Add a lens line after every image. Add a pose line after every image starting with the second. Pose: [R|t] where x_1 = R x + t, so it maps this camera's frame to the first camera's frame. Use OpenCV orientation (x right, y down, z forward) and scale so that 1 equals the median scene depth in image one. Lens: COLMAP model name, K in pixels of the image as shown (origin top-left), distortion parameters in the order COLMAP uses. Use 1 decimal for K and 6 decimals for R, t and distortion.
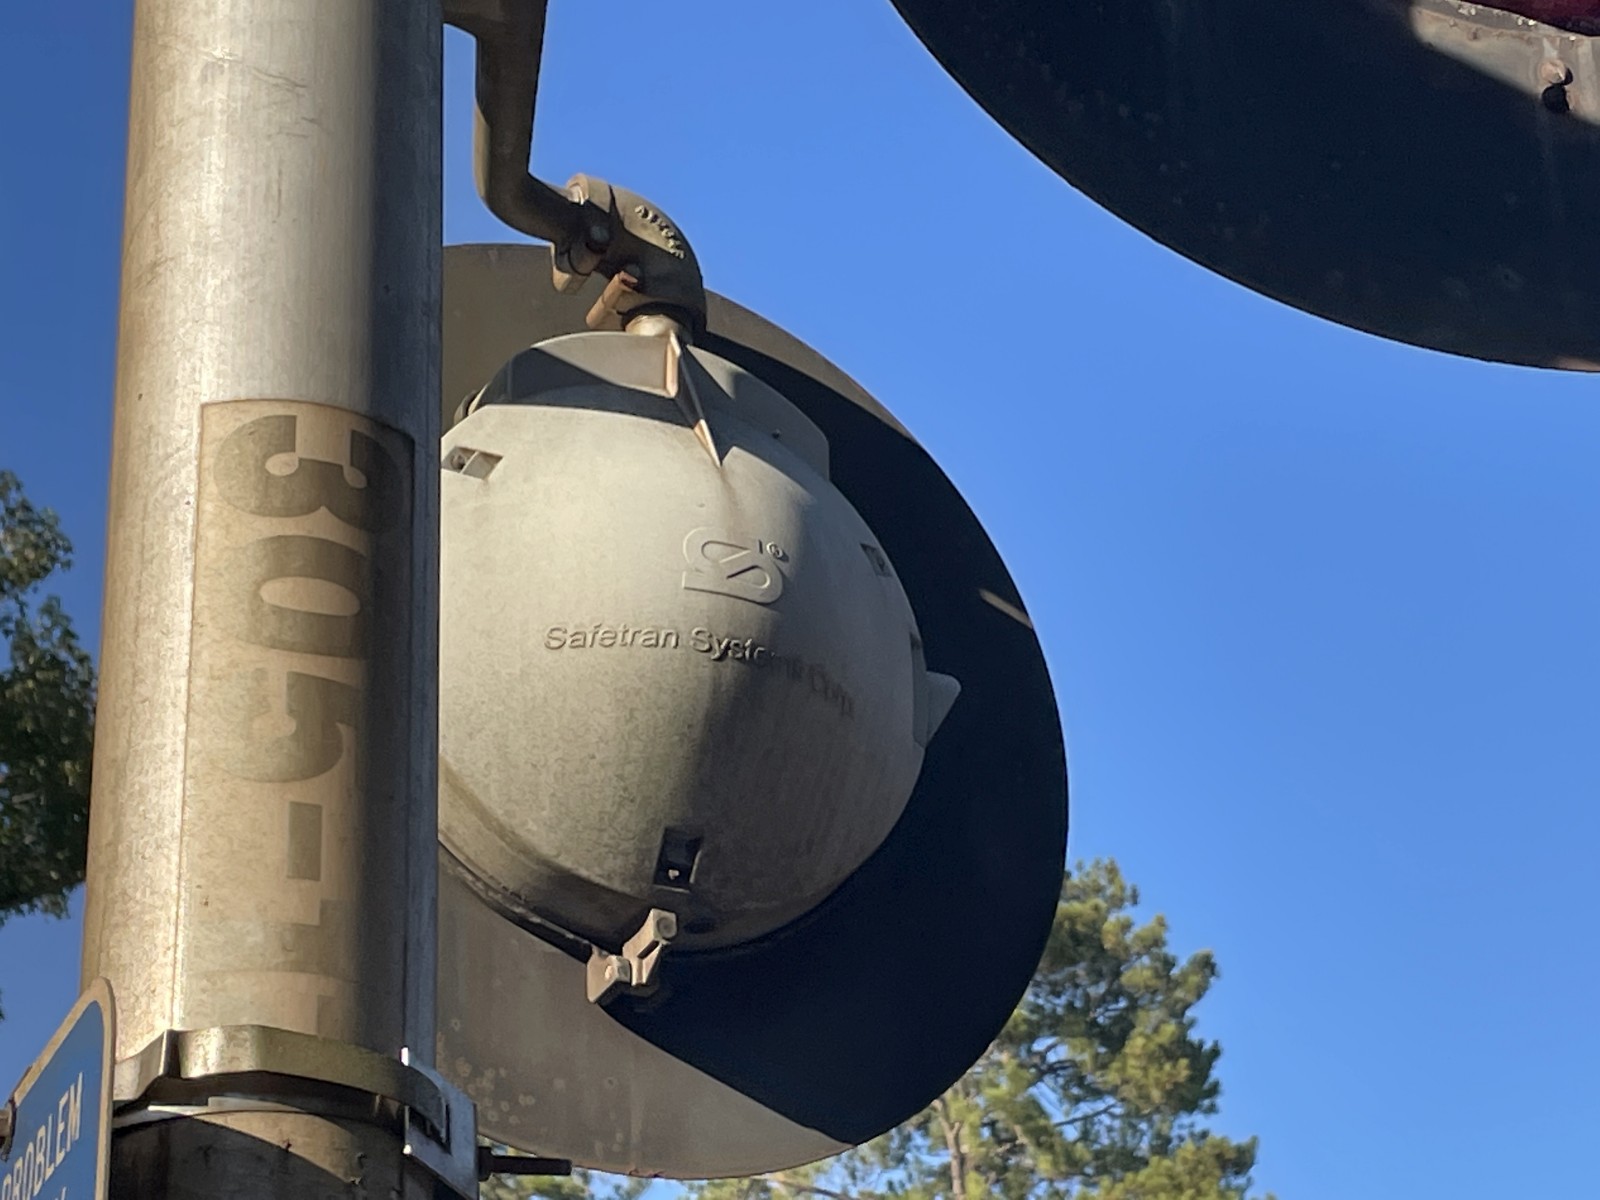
lens RADIAL K [[3820.8, 0, 800.0], [0, 3820.8, 600.0], [0, 0, 1]] dist [0.132209, 0.226752]
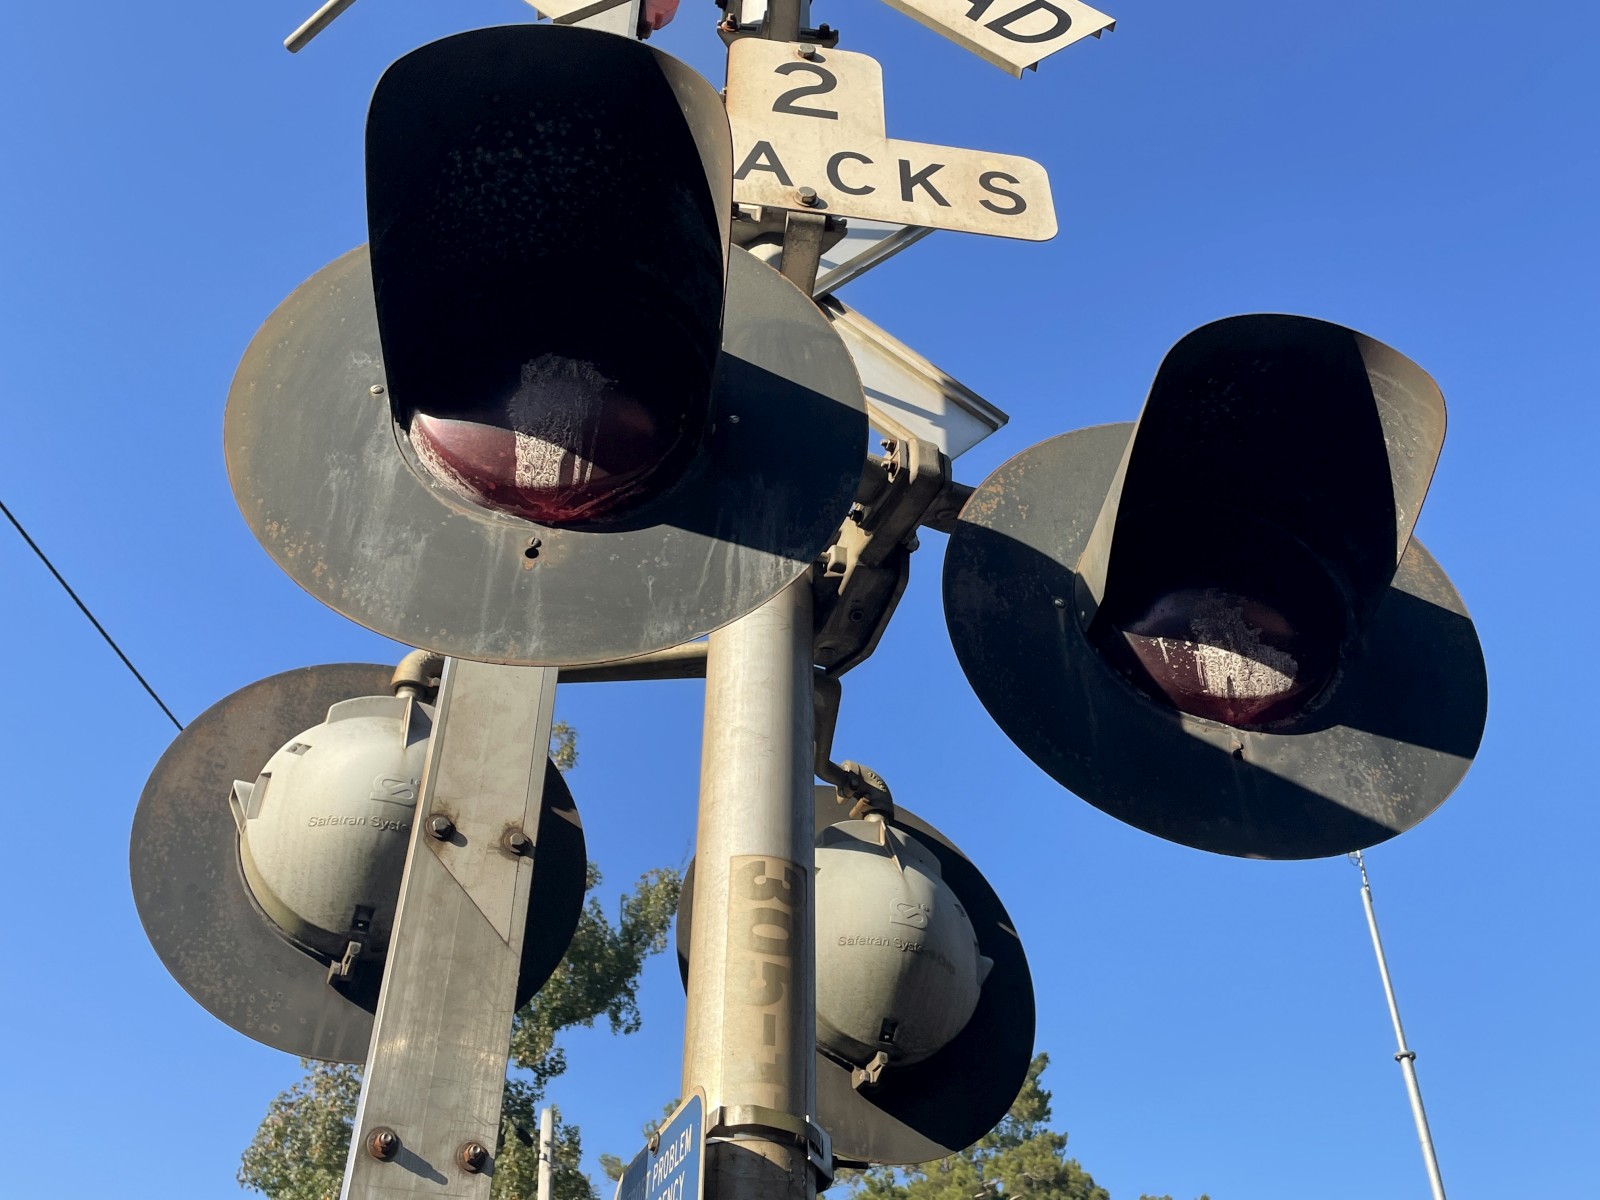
lens RADIAL K [[1448.1, 0, 797.1], [0, 1448.1, 542.3], [0, 0, 1]] dist [0.035120, -0.014742]
pose [[0.998459, 0.003647, -0.055375, -0.040495], [-0.016781, 0.970969, -0.238618, -0.017412], [0.052897, 0.239179, 0.969533, -0.034145]]
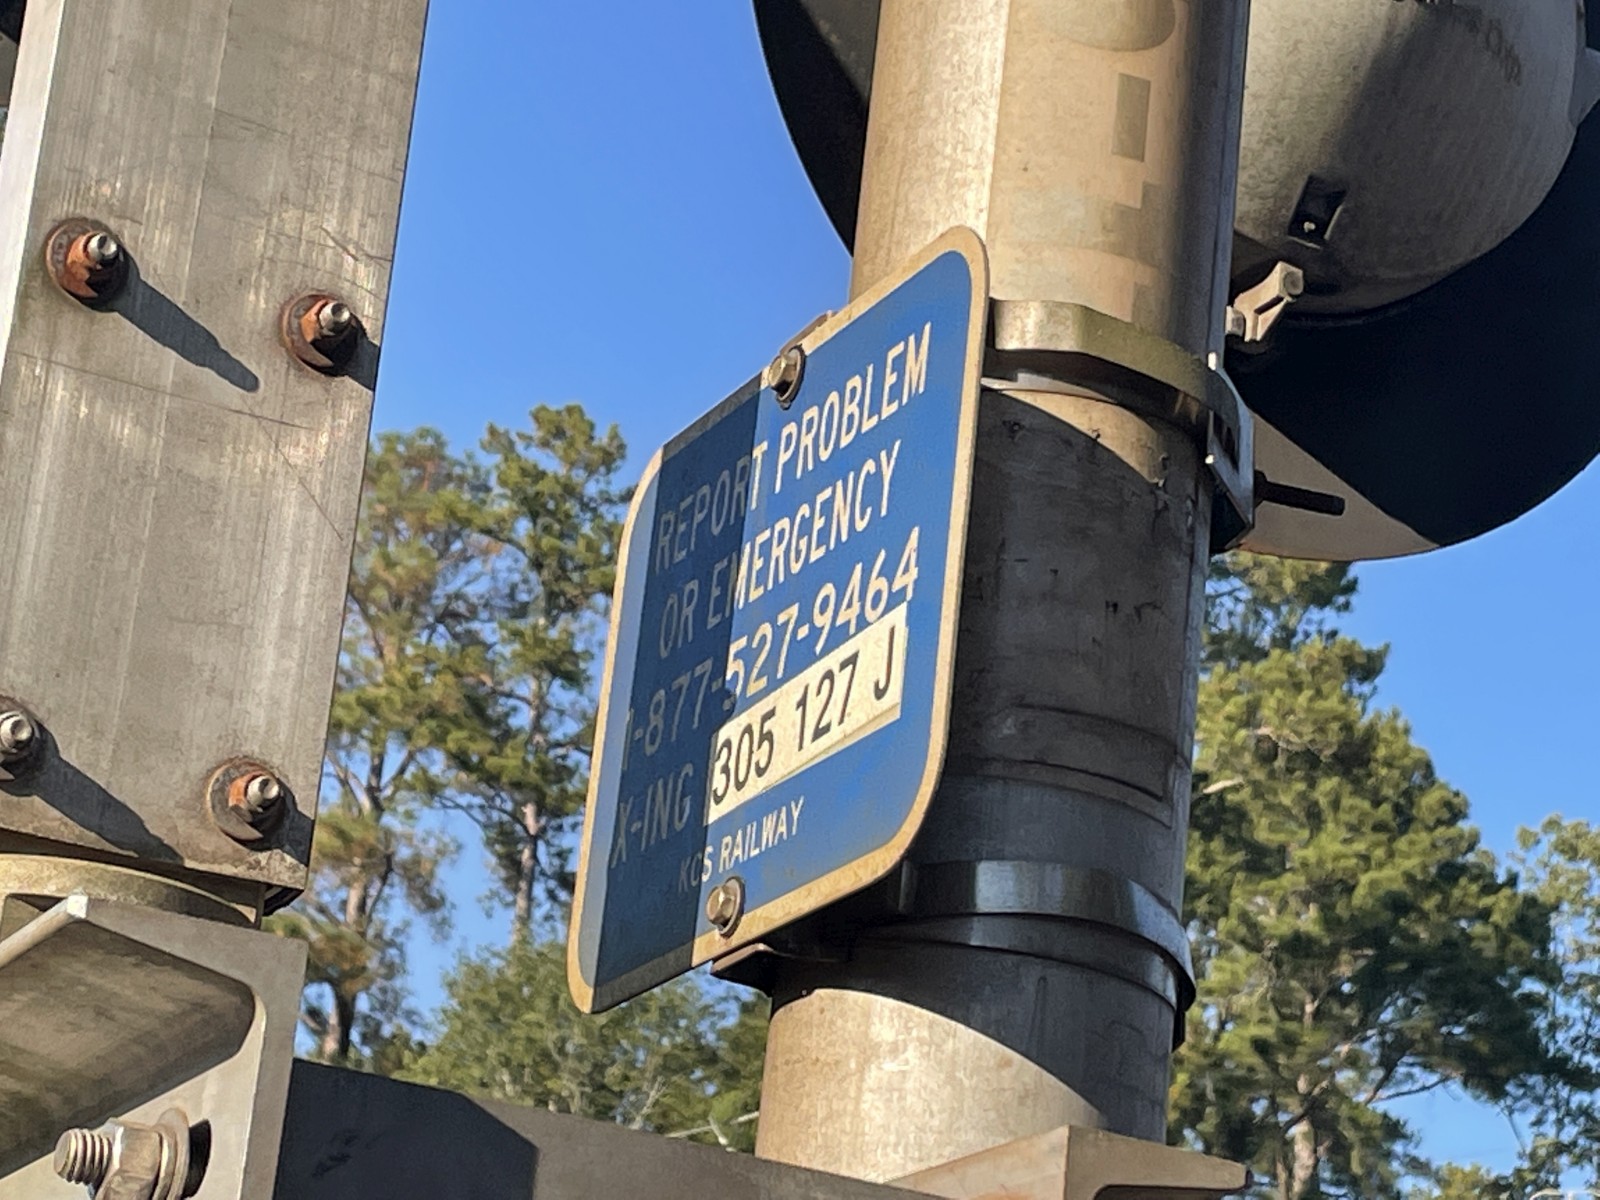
lens RADIAL K [[4235.0, 0, 796.8], [0, 4235.0, 520.6], [0, 0, 1]] dist [0.081789, 1.576152]
pose [[0.990042, 0.139972, -0.014972, -0.129918], [-0.136966, 0.982380, 0.127161, 0.028386], [0.032507, -0.123844, 0.991769, -0.021297]]
